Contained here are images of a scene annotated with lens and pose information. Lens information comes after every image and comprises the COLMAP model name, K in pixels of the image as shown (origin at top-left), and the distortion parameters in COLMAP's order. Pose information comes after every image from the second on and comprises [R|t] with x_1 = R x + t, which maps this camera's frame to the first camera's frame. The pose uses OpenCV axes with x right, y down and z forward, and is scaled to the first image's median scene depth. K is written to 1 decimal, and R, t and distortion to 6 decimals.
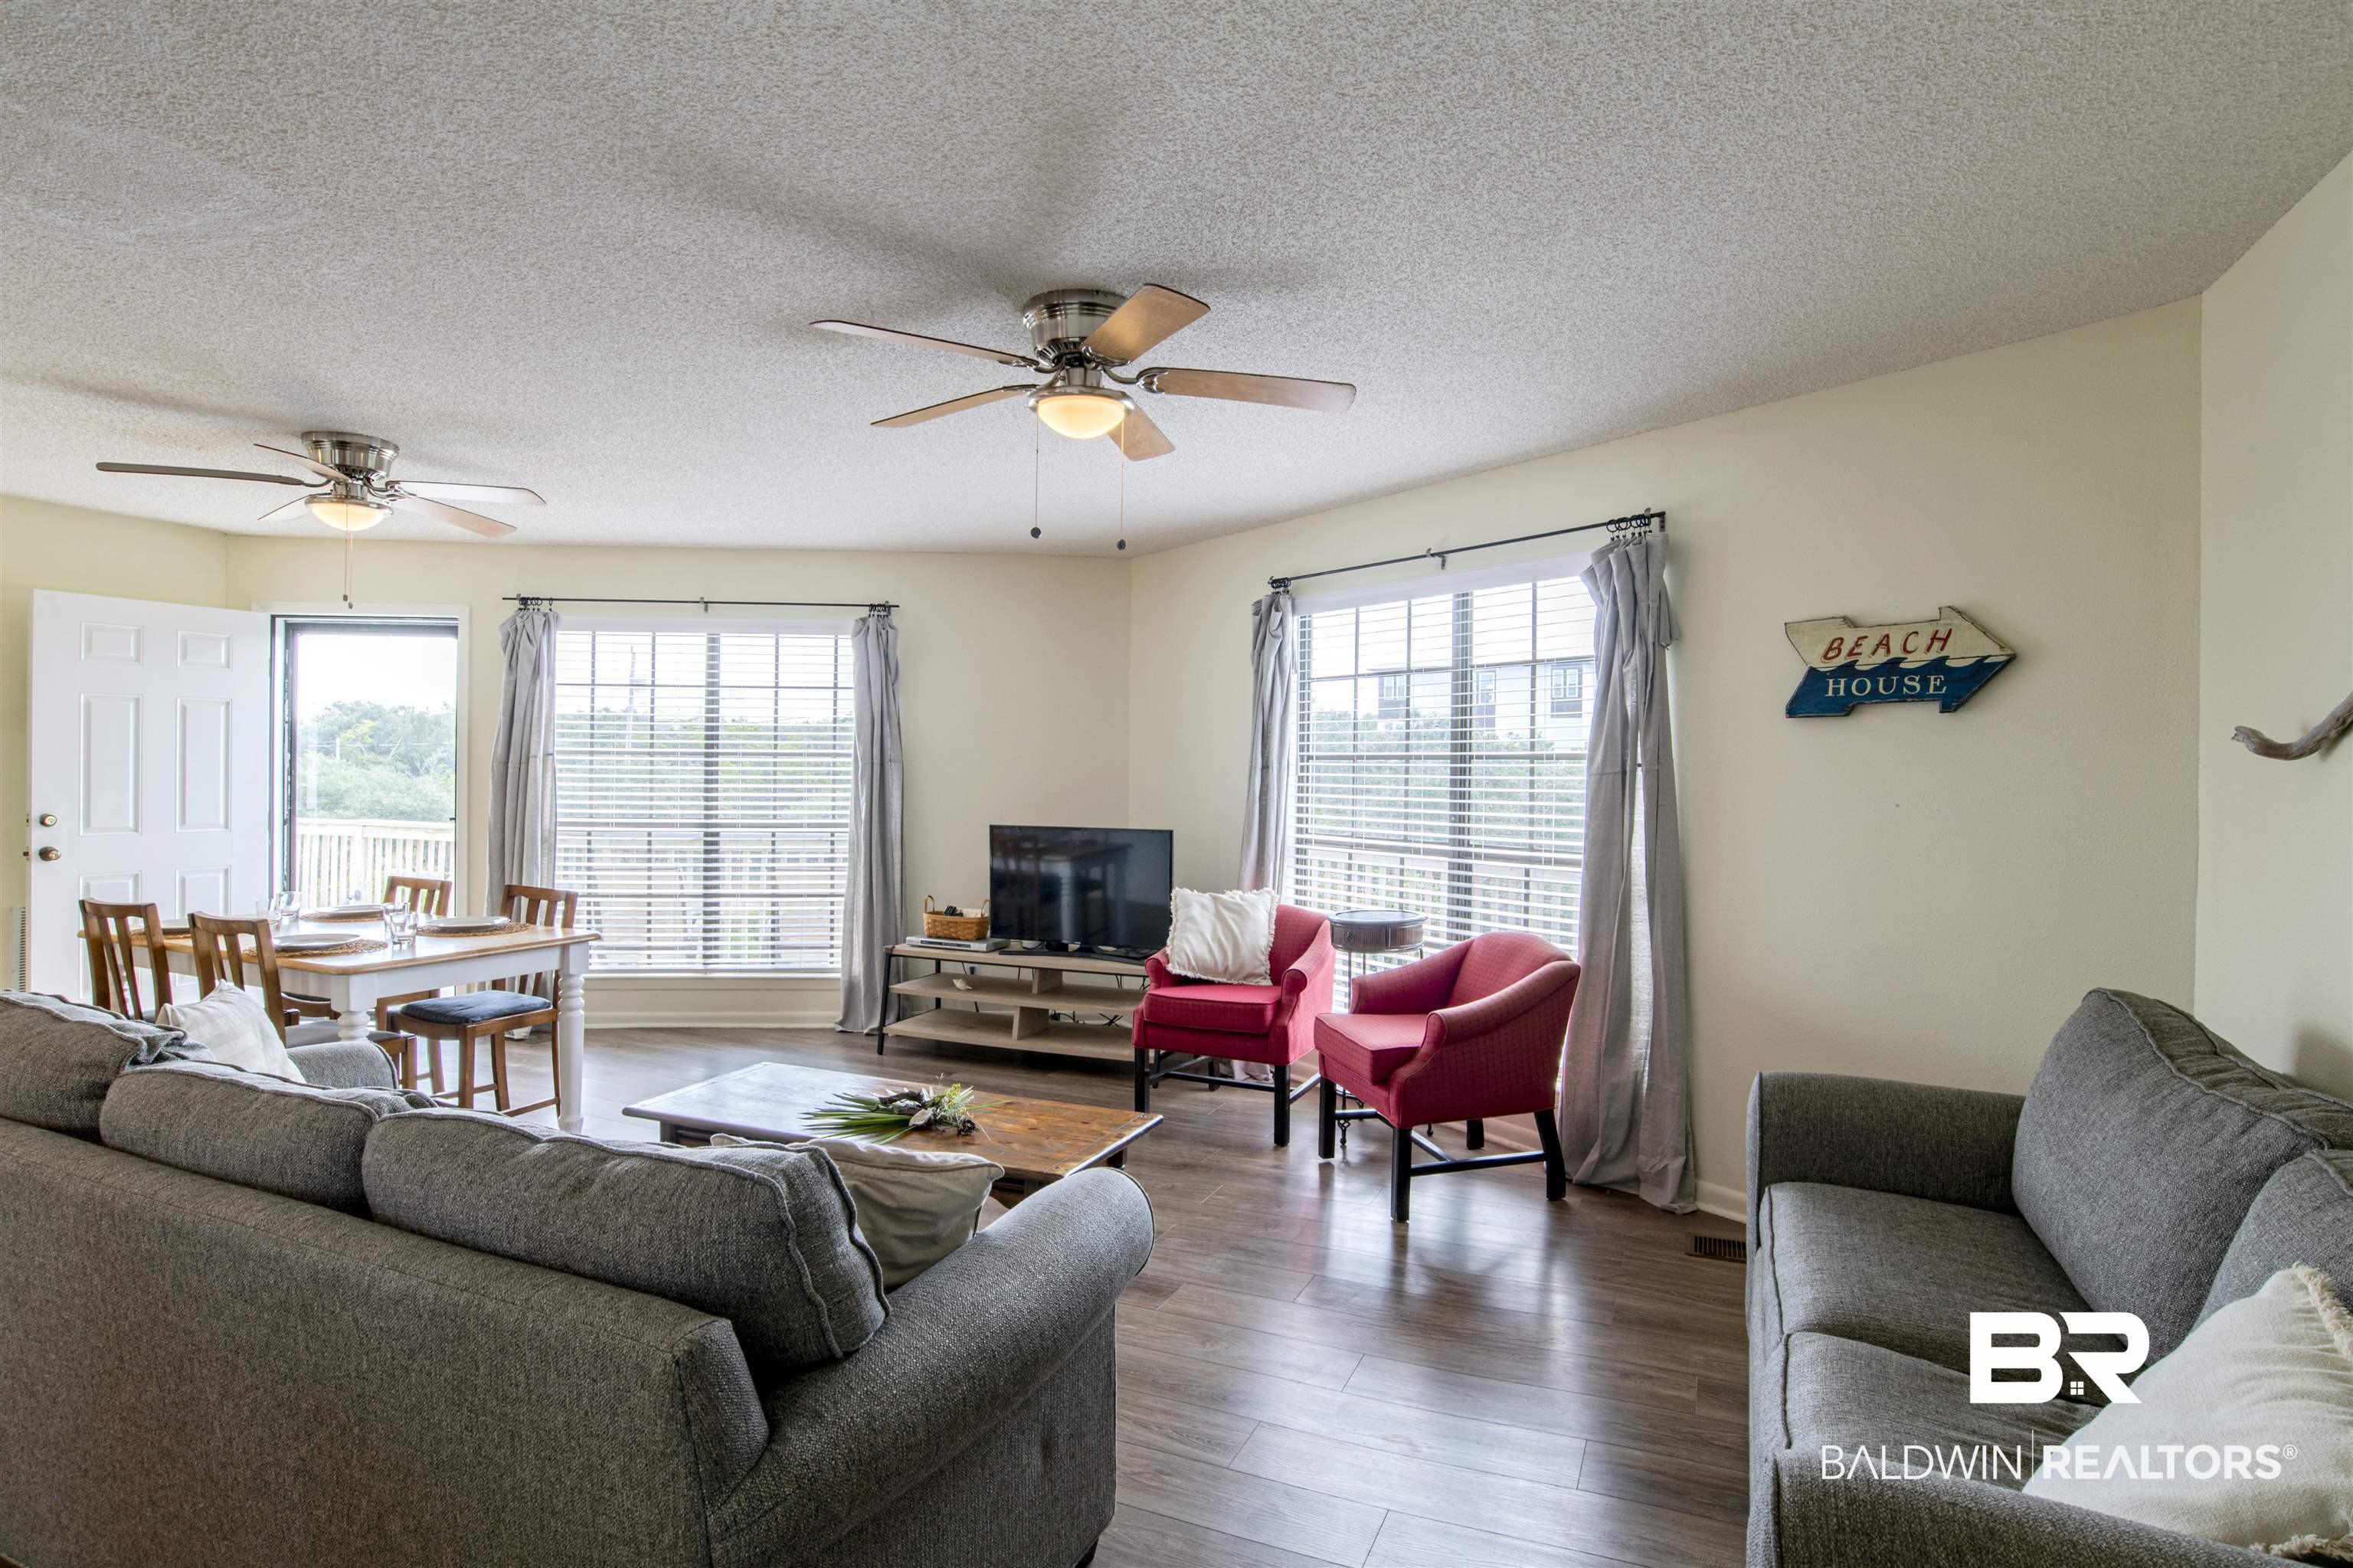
lens RADIAL K [[1209.8, 0, 1186.8], [0, 1209.8, 775.0], [0, 0, 1]] dist [-0.069693, 0.028346]
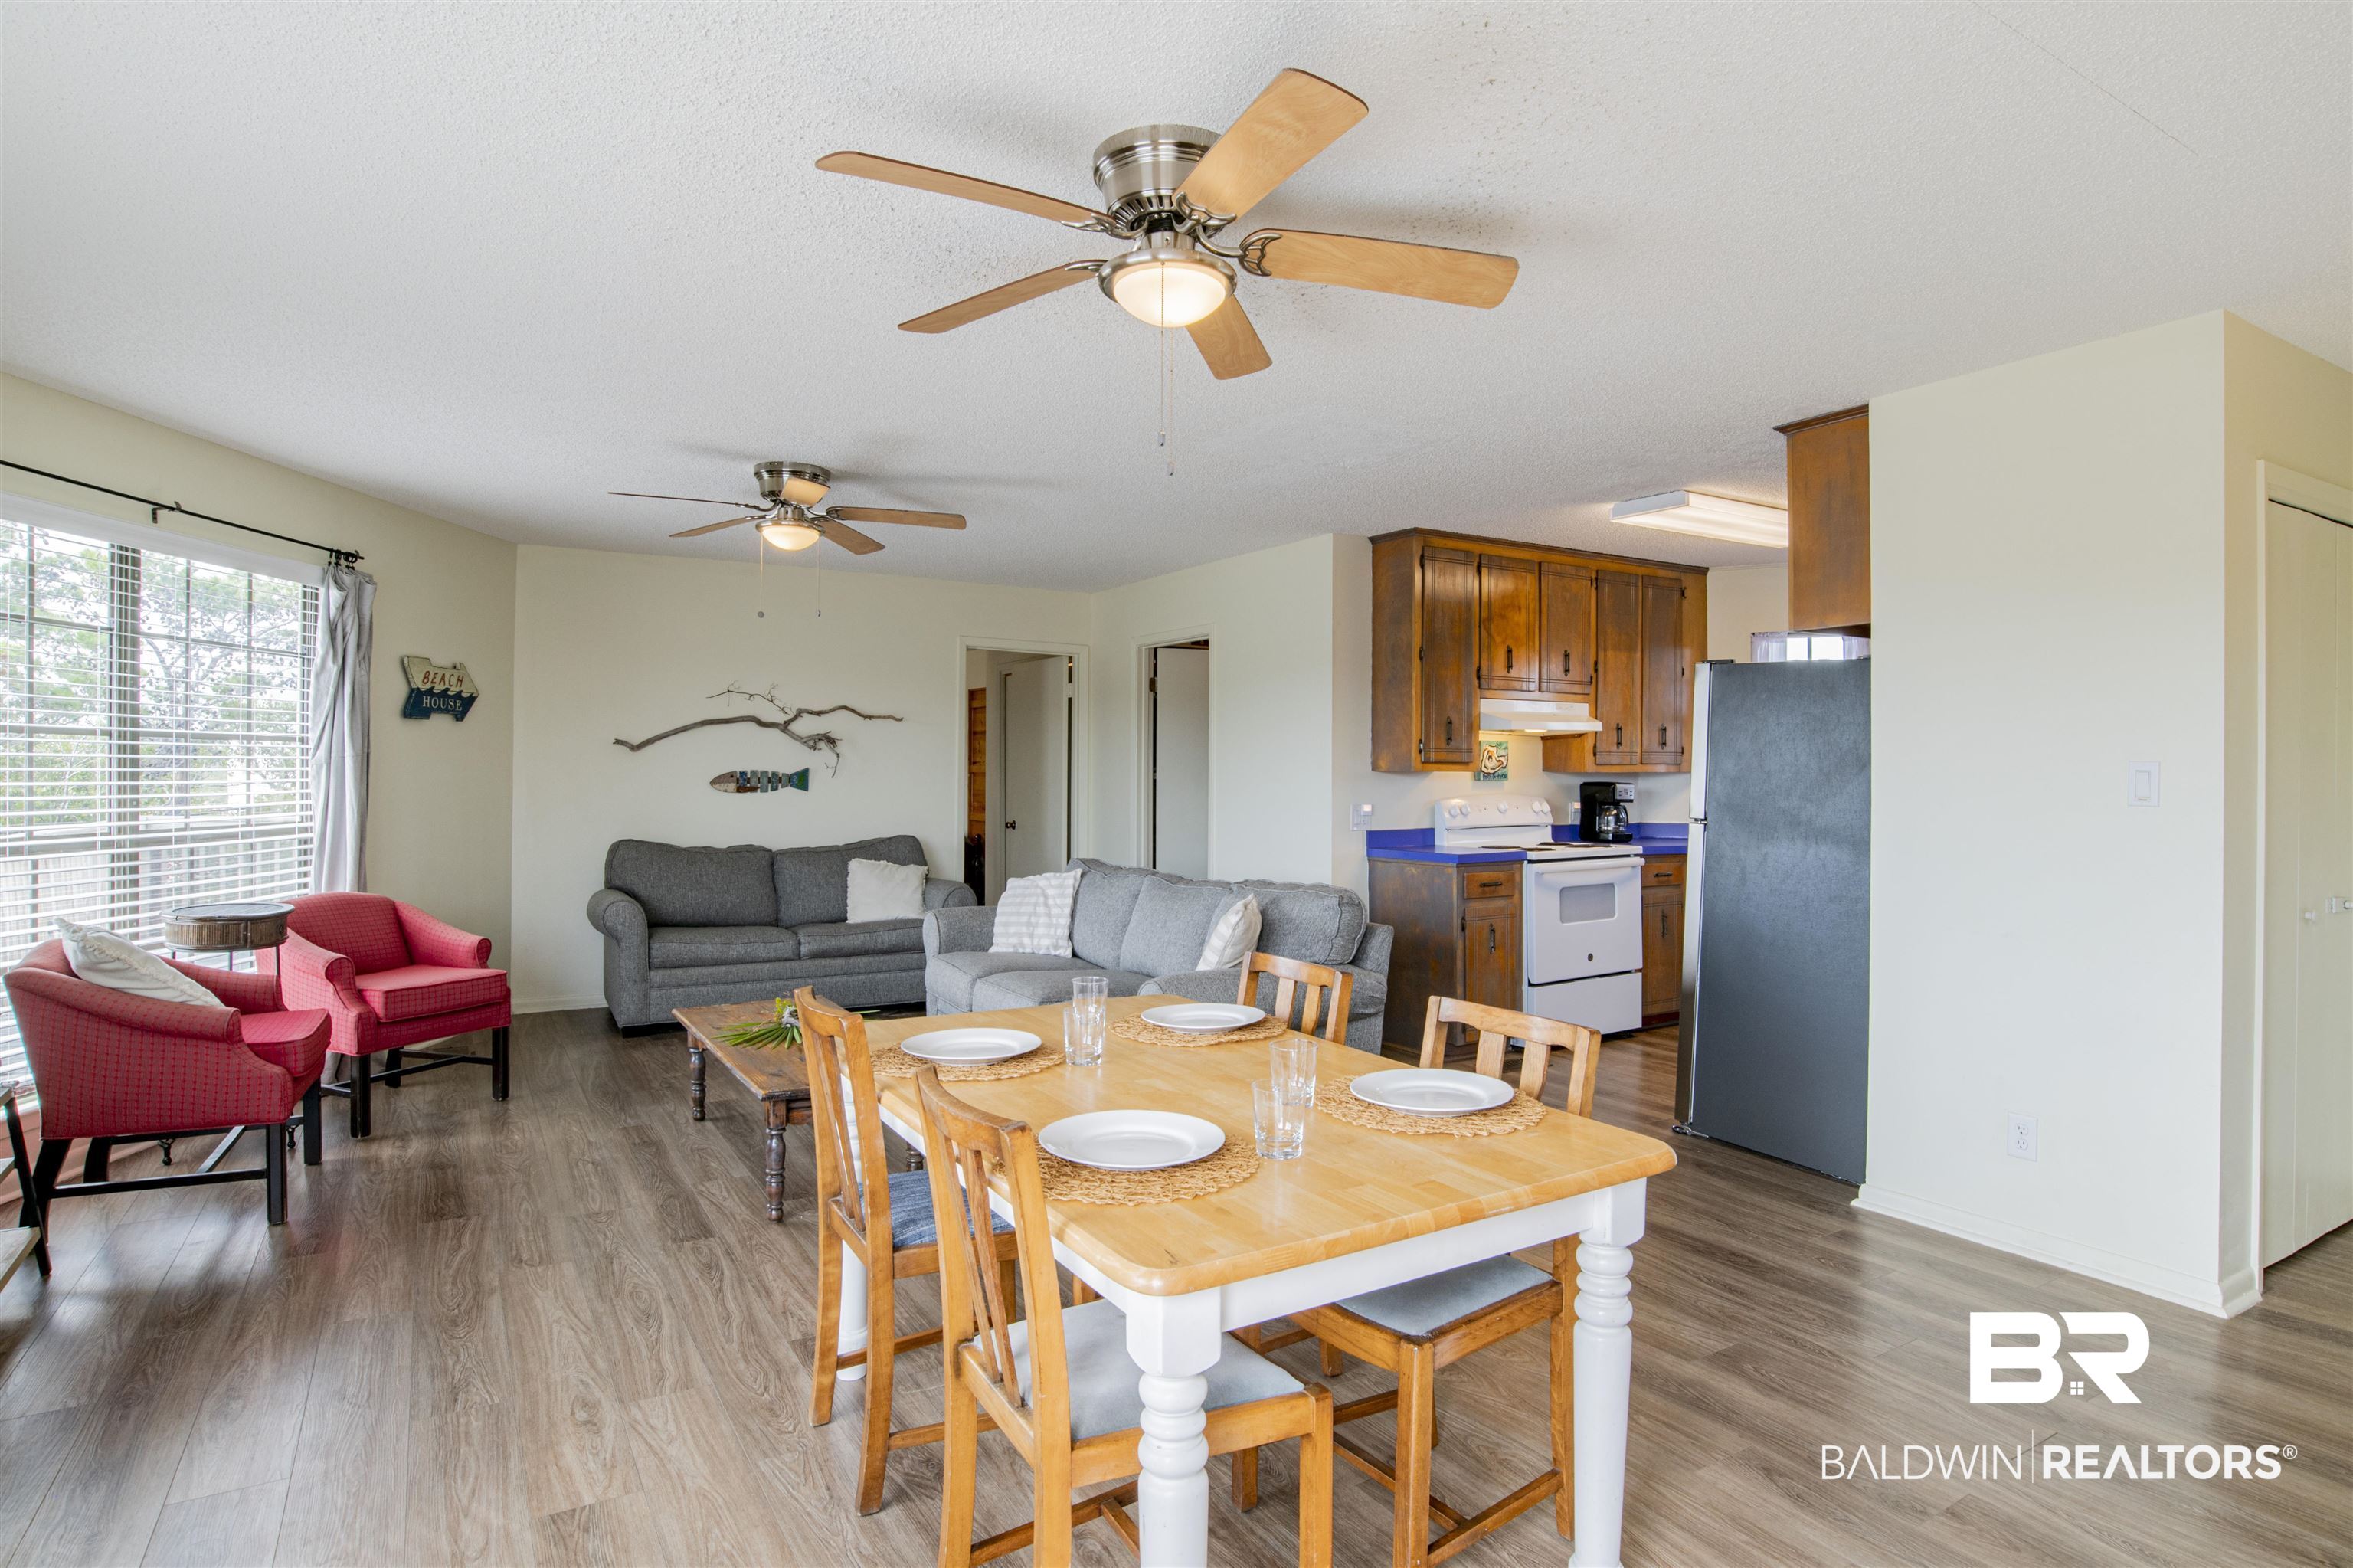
lens RADIAL K [[1246.5, 0, 1203.9], [0, 1246.5, 781.3], [0, 0, 1]] dist [-0.064277, 0.033165]
pose [[-0.820586, -0.023216, 0.571052, -0.920103], [-0.015771, 0.999714, 0.017980, -0.008114], [-0.571306, 0.005748, -0.820717, 1.265819]]
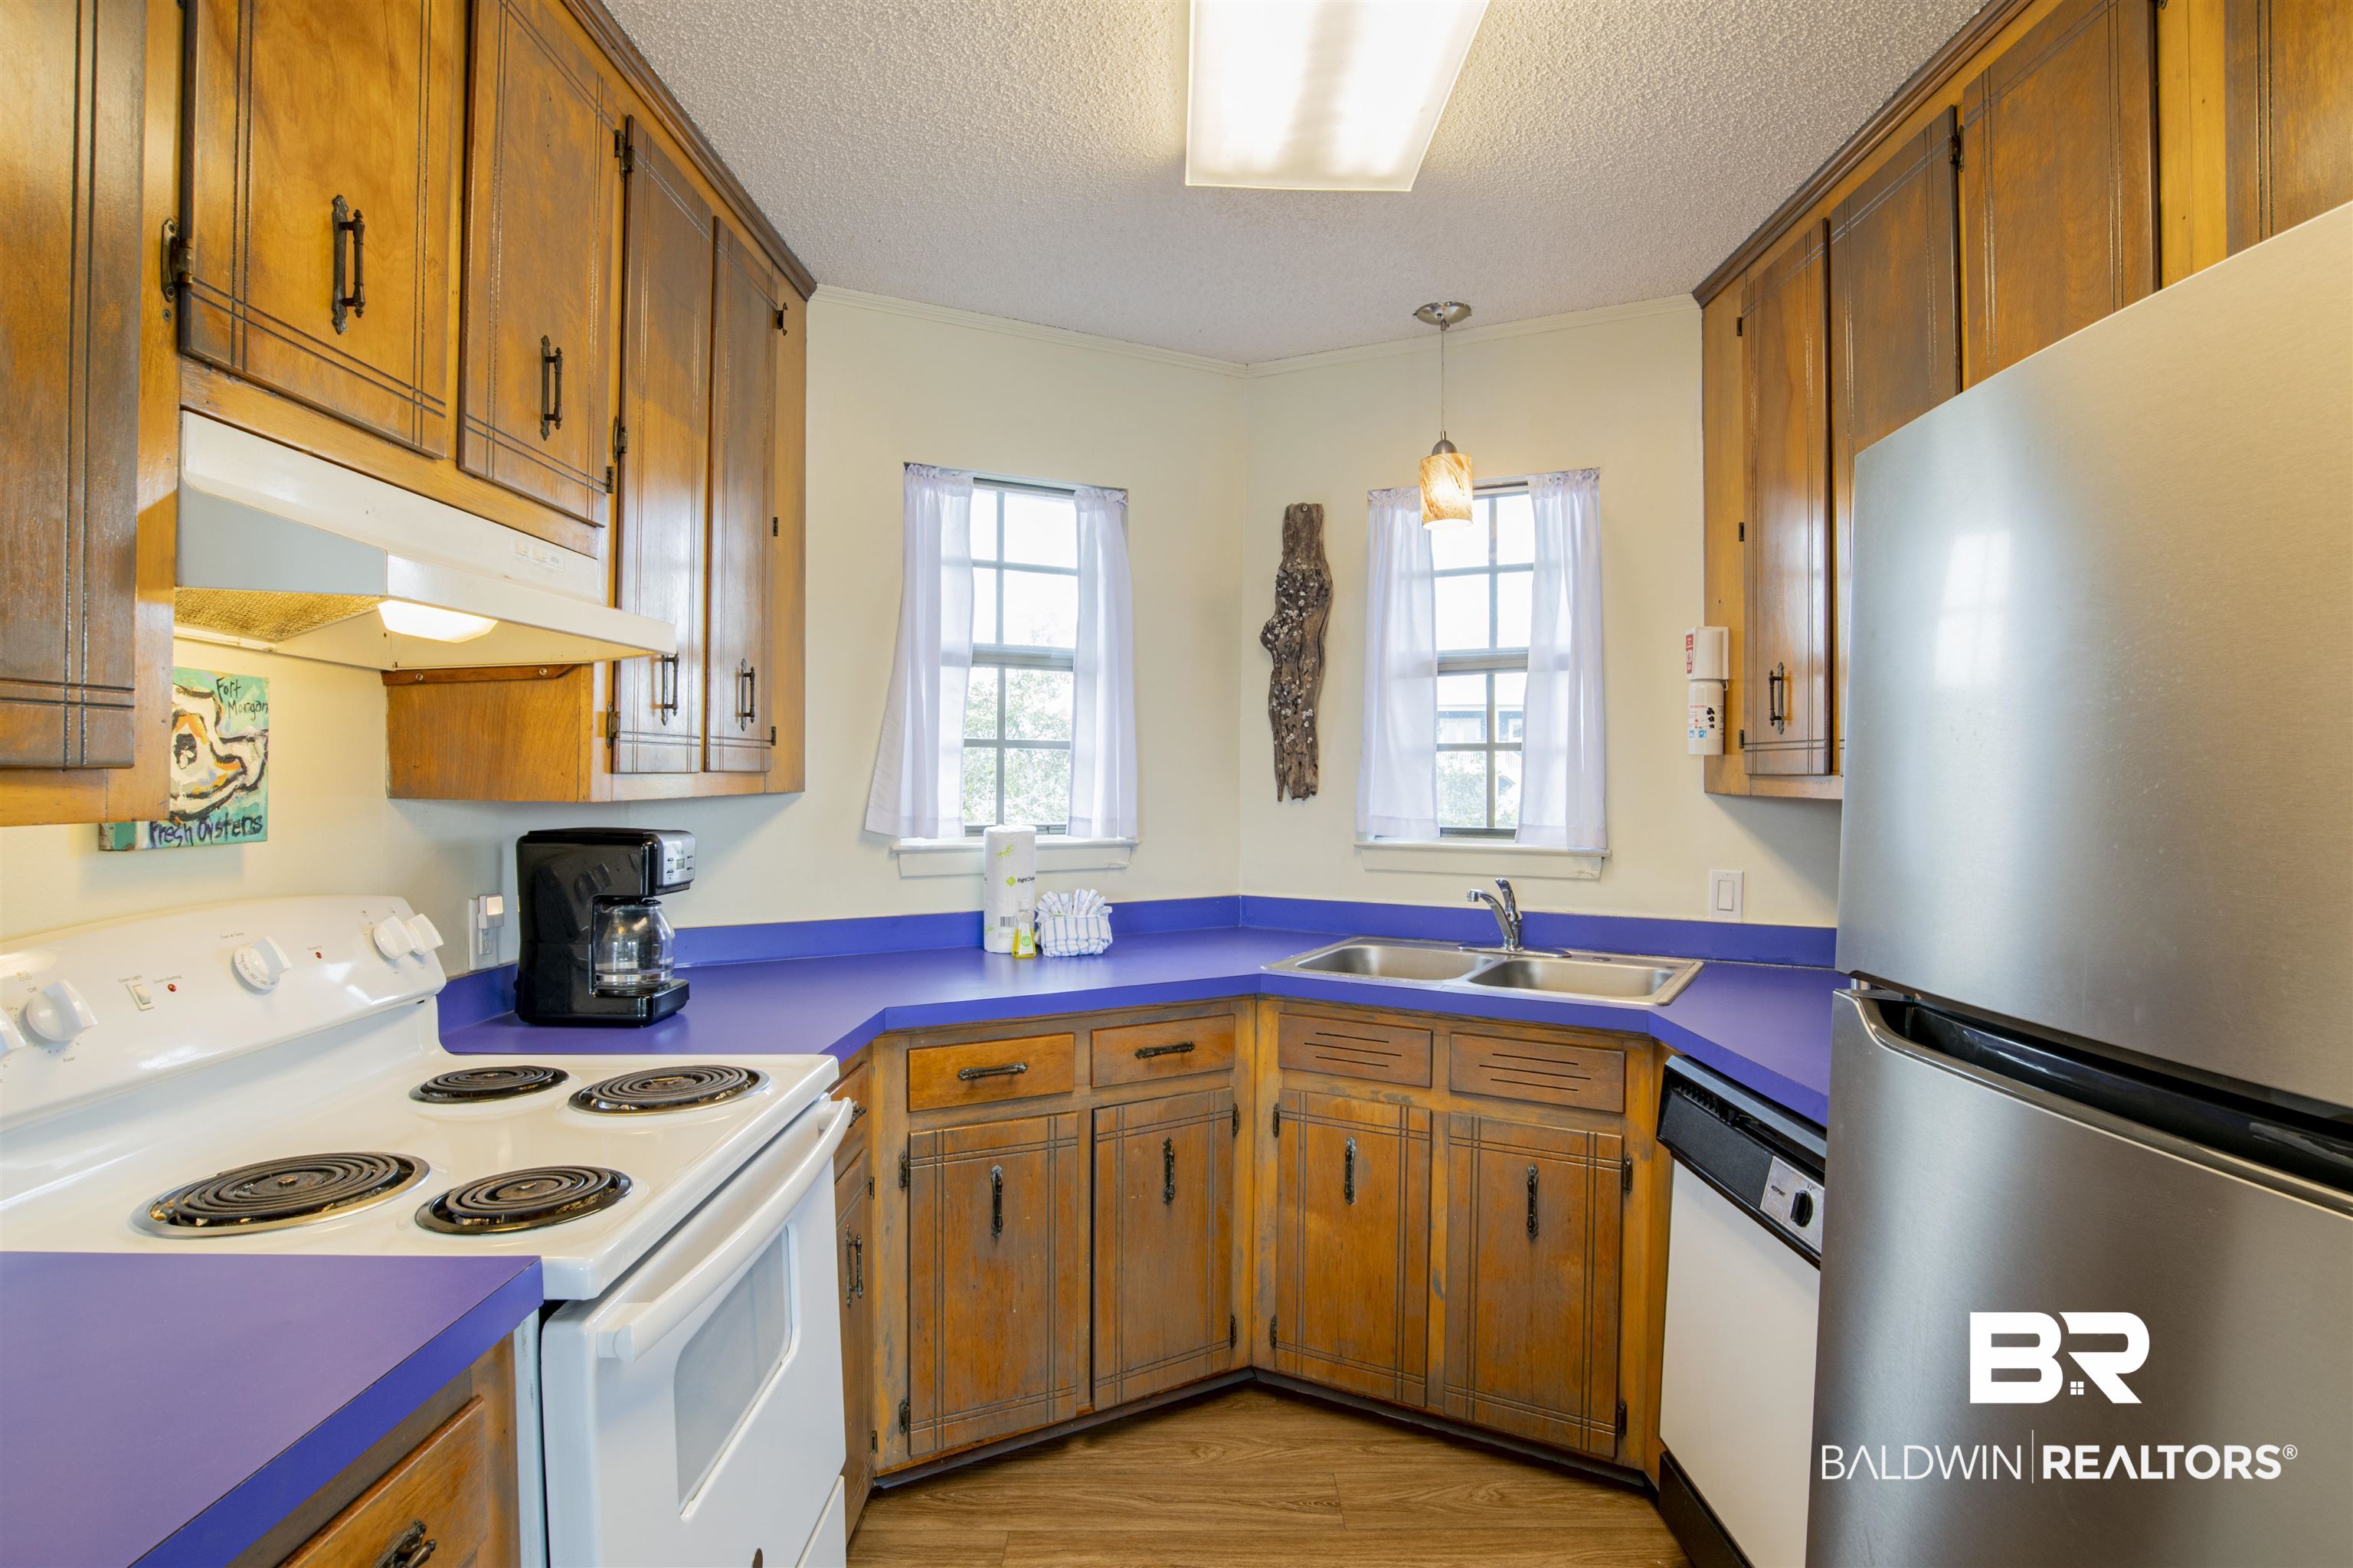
lens RADIAL K [[1246.5, 0, 1203.9], [0, 1246.5, 781.3], [0, 0, 1]] dist [-0.064277, 0.033165]
pose [[-0.909557, -0.013826, -0.415348, -0.490333], [-0.015288, 0.999883, 0.000194, -0.009497], [0.415297, 0.006526, -0.909662, 0.311624]]
